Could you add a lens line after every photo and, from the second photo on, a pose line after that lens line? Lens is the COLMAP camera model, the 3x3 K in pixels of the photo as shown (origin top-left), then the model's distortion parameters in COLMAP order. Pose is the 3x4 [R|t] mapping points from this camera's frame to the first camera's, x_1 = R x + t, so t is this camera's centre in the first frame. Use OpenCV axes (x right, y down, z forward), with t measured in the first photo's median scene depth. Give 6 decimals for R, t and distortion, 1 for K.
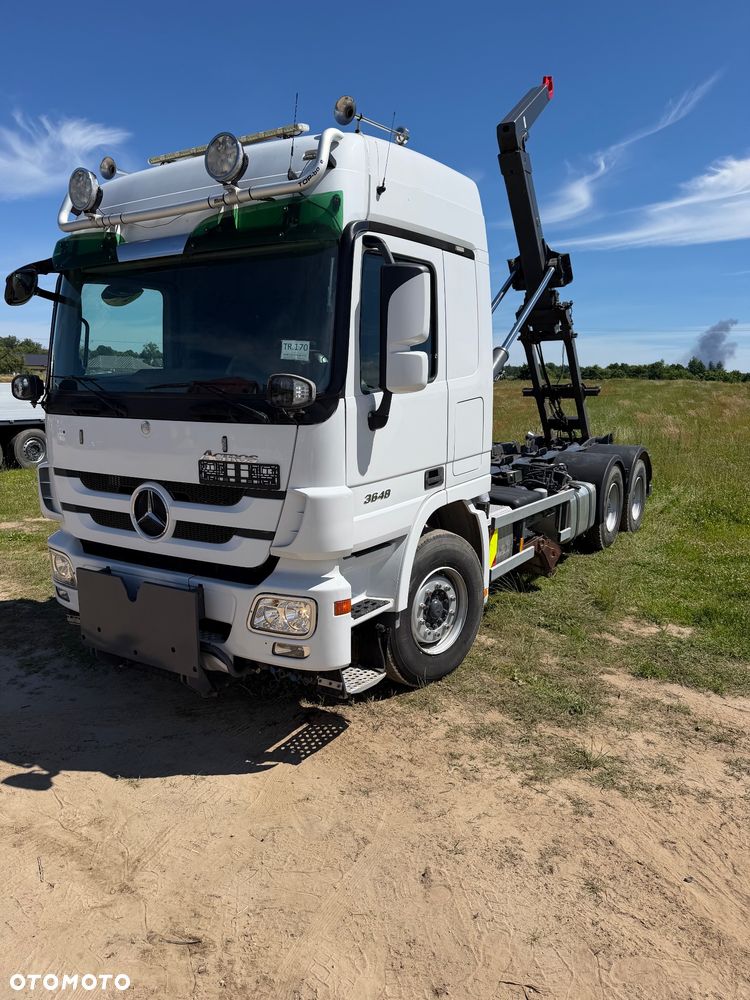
lens RADIAL K [[692.5, 0, 374.9], [0, 692.5, 505.1], [0, 0, 1]] dist [0.056273, -0.069754]
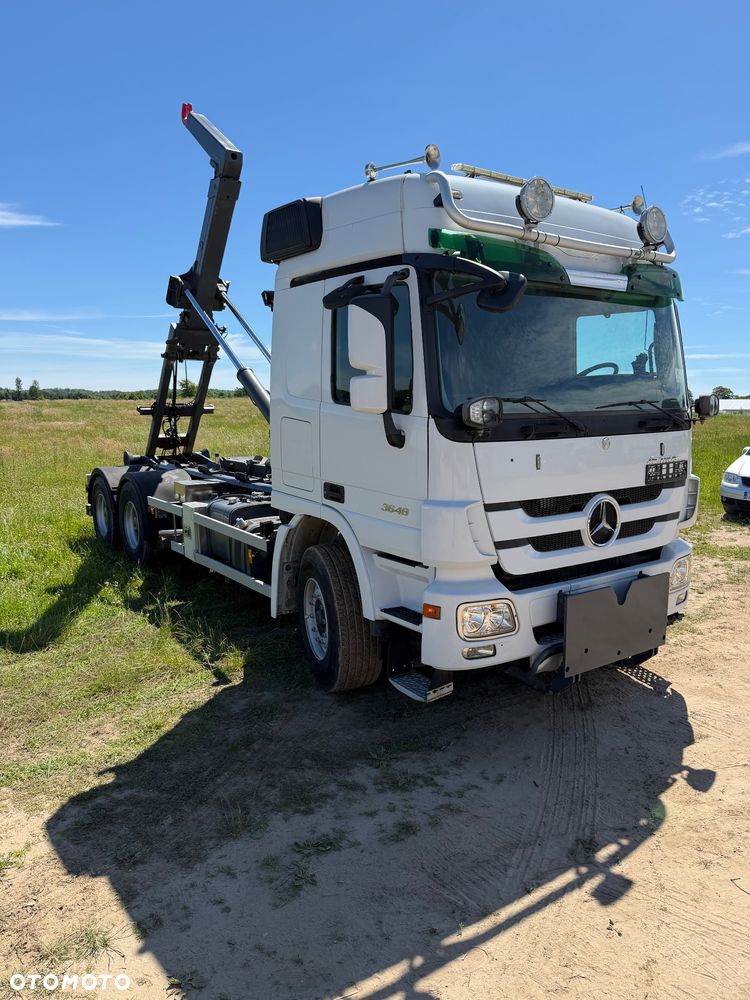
lens RADIAL K [[692.5, 0, 383.3], [0, 692.5, 502.8], [0, 0, 1]] dist [0.056273, -0.069754]
pose [[0.399865, -0.140942, 0.905673, -1.510623], [0.165012, 0.983031, 0.080126, -0.170142], [-0.901598, 0.117407, 0.416337, 0.902854]]
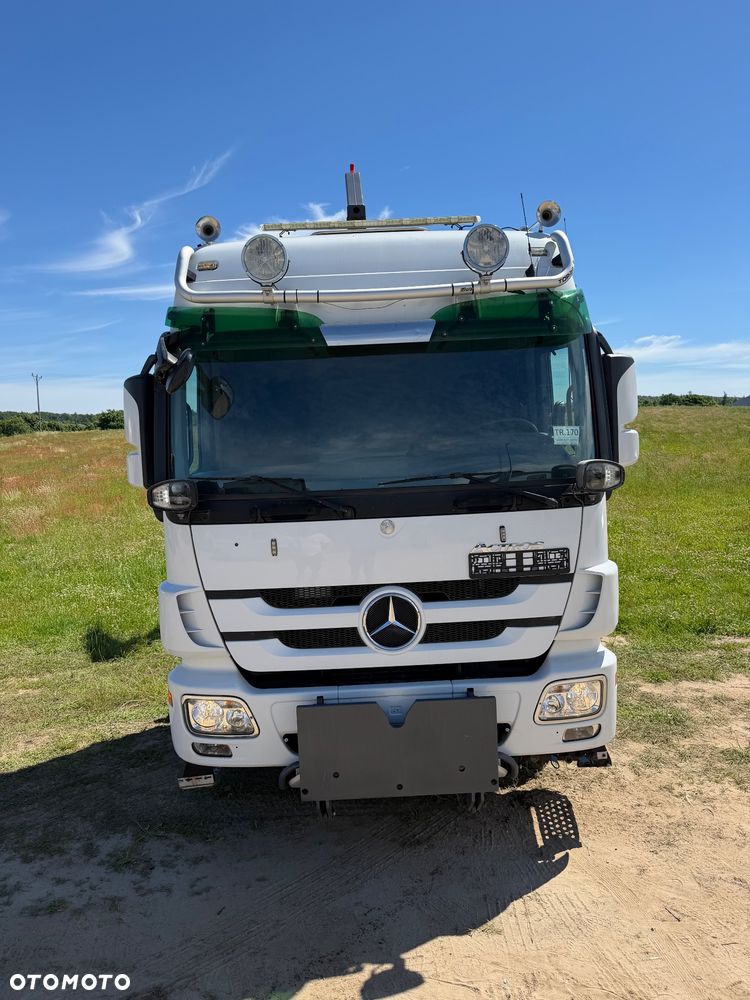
lens RADIAL K [[692.5, 0, 366.6], [0, 692.5, 495.8], [0, 0, 1]] dist [0.056273, -0.069754]
pose [[0.841878, -0.096226, 0.531019, -0.848415], [0.137619, 0.989724, -0.038835, -0.124143], [-0.521825, 0.105773, 0.846469, 0.264972]]
